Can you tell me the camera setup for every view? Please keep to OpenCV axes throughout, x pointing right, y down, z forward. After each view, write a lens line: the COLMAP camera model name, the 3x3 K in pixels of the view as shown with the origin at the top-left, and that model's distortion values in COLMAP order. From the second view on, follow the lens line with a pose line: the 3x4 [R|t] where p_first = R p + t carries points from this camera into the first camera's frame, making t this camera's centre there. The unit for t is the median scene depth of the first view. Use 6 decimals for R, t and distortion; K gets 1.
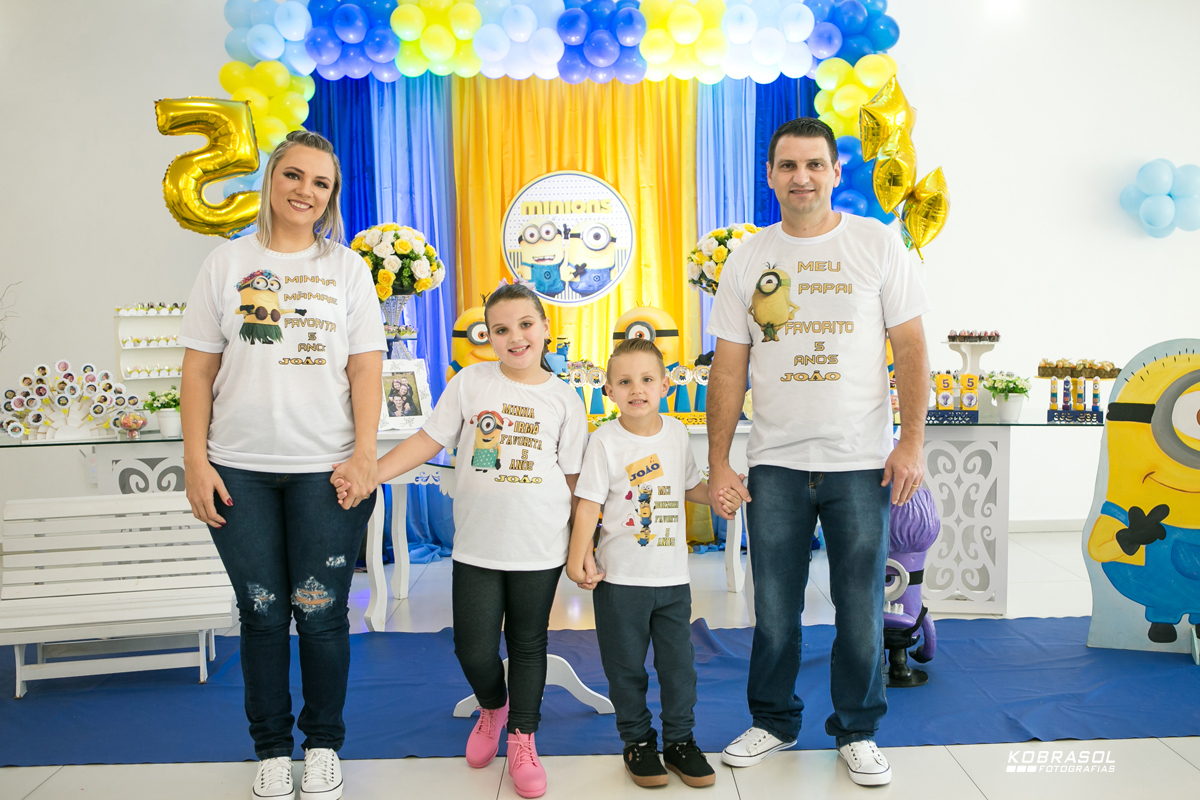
lens RADIAL K [[1201.1, 0, 640.9], [0, 1201.1, 401.7], [0, 0, 1]] dist [-0.092060, 0.124384]
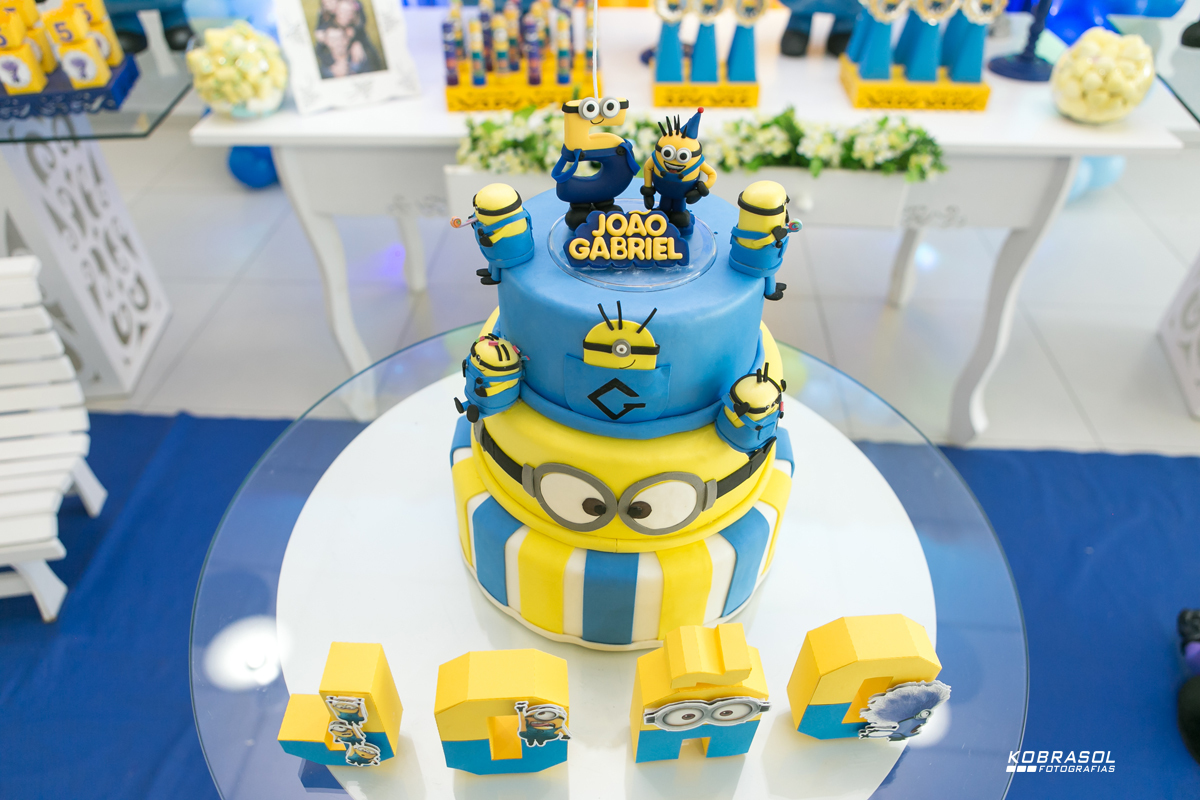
lens RADIAL K [[810.2, 0, 599.8], [0, 810.2, 400.1], [0, 0, 1]] dist [-0.035266, 0.027089]
pose [[0.995427, 0.068637, -0.066442, -0.060422], [-0.013930, 0.792386, 0.609861, -0.082128], [0.094507, -0.606146, 0.789719, 0.629663]]
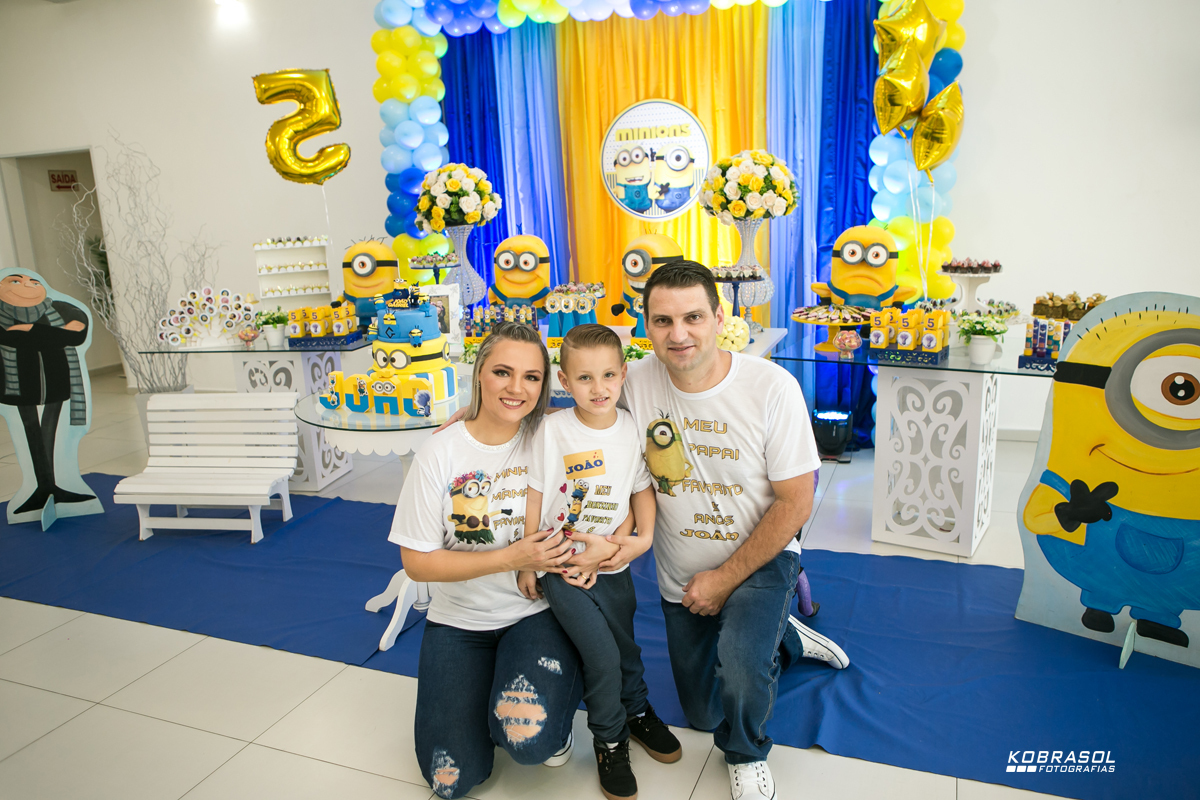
lens RADIAL K [[885.0, 0, 601.0], [0, 885.0, 398.0], [0, 0, 1]] dist [-0.106546, 0.094960]
pose [[0.918013, 0.064459, -0.391277, 0.288840], [0.002685, 0.985667, 0.168679, -0.069370], [0.396542, -0.155900, 0.904682, 0.244966]]
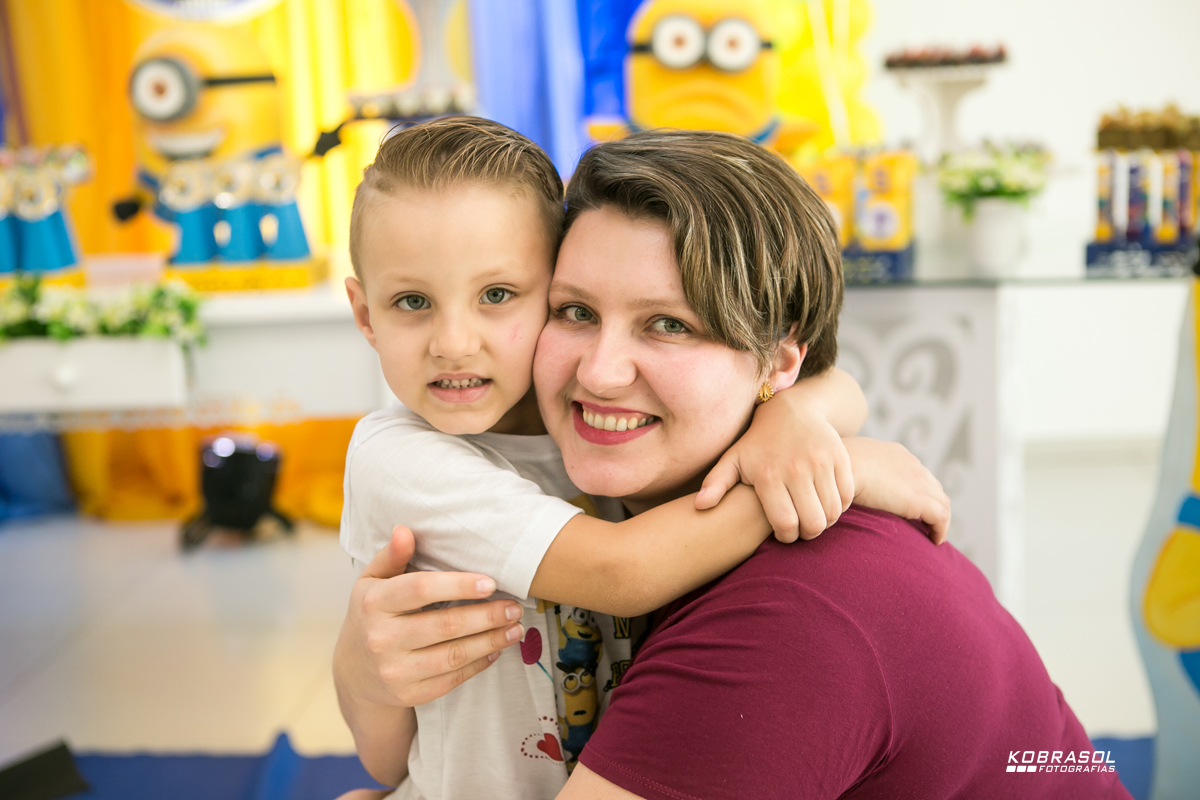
lens RADIAL K [[1706.7, 0, 603.6], [0, 1706.7, 398.7], [0, 0, 1]] dist [0.027204, 0.041633]
pose [[0.990670, -0.016705, -0.135253, 0.242315], [0.035965, 0.989322, 0.141237, -0.025547], [0.131450, -0.144784, 0.980693, 0.384340]]
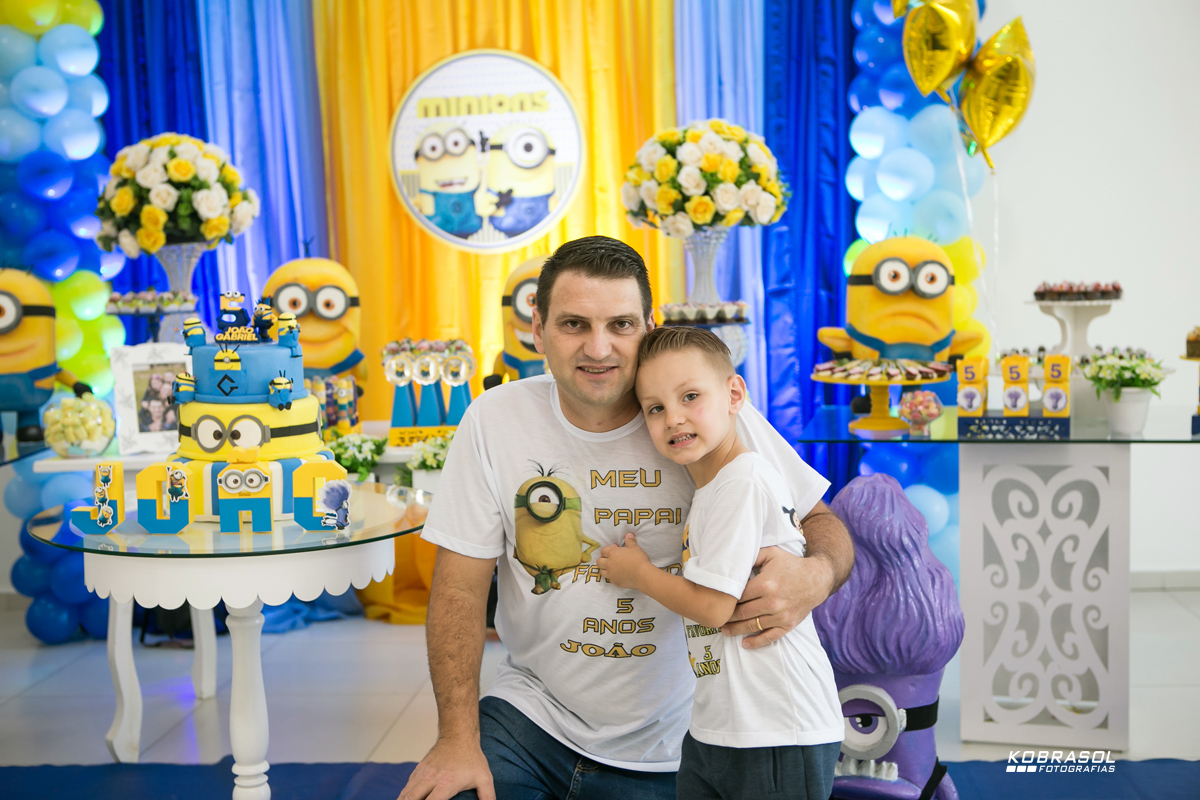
lens RADIAL K [[1519.7, 0, 603.4], [0, 1519.7, 395.3], [0, 0, 1]] dist [-0.018273, 0.055592]
pose [[0.992757, -0.009299, -0.119781, 0.131441], [0.011983, 0.999693, 0.021701, -0.021579], [0.119542, -0.022979, 0.992563, 0.198559]]
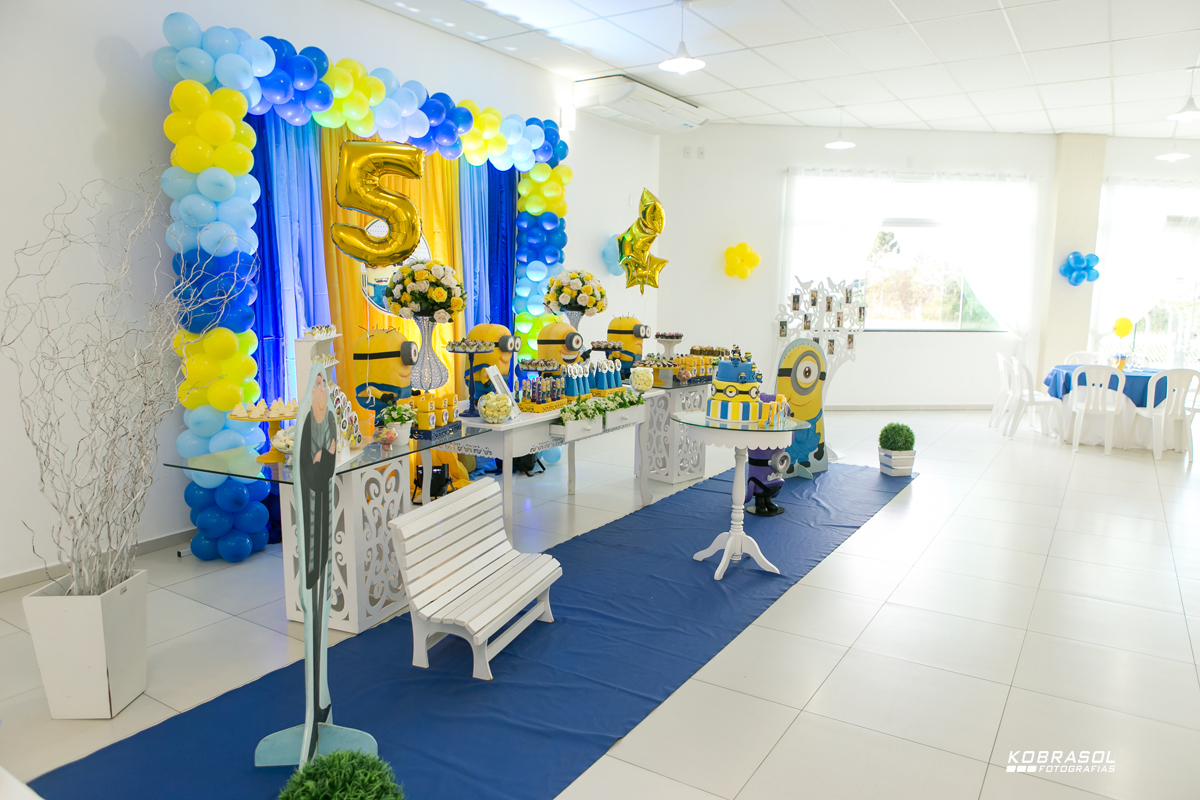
lens RADIAL K [[810.2, 0, 599.8], [0, 810.2, 400.1], [0, 0, 1]] dist [-0.035266, 0.027089]
pose [[0.566484, -0.091979, 0.818923, -0.858754], [0.037857, 0.995607, 0.085636, -0.068556], [-0.823202, -0.017509, 0.567478, 0.365075]]
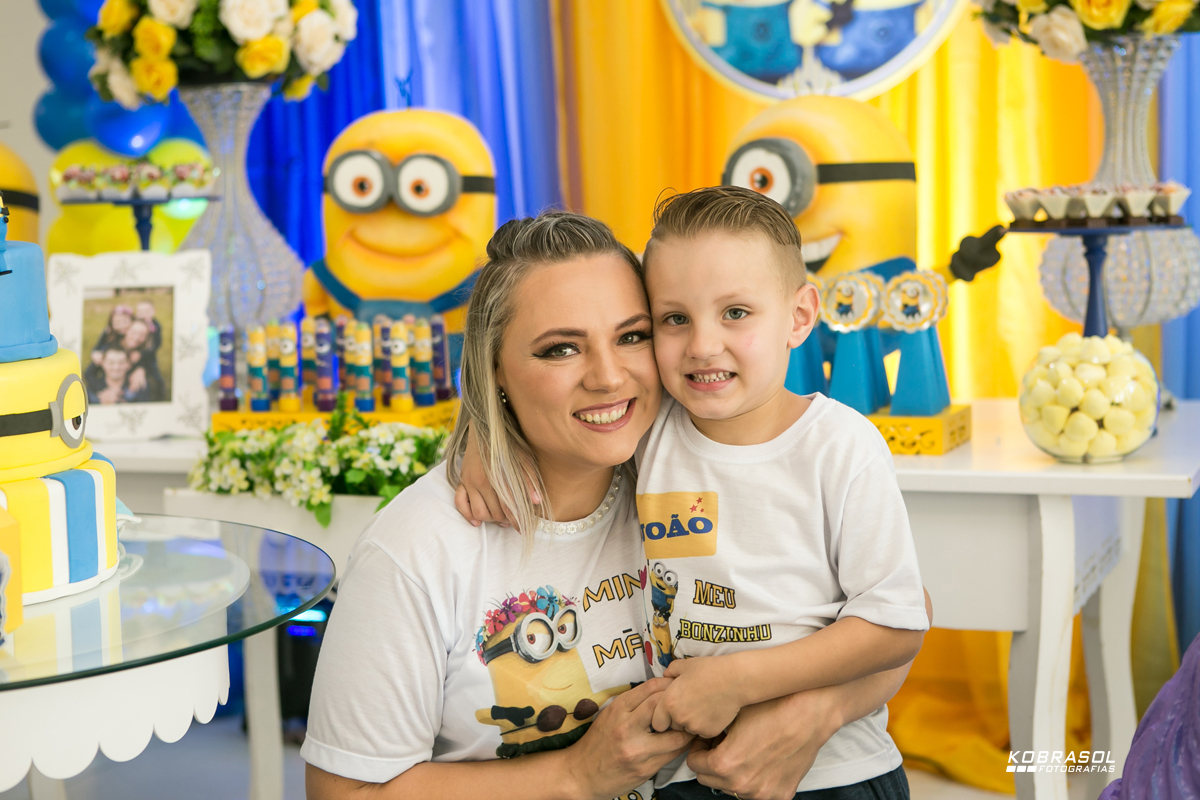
lens RADIAL K [[2049.1, 0, 608.1], [0, 2049.1, 401.7], [0, 0, 1]] dist [0.066624, 0.073203]
pose [[0.909189, 0.027894, -0.415448, 0.200139], [-0.007667, 0.998706, 0.050276, -0.021559], [0.416312, -0.042525, 0.908227, 0.450182]]
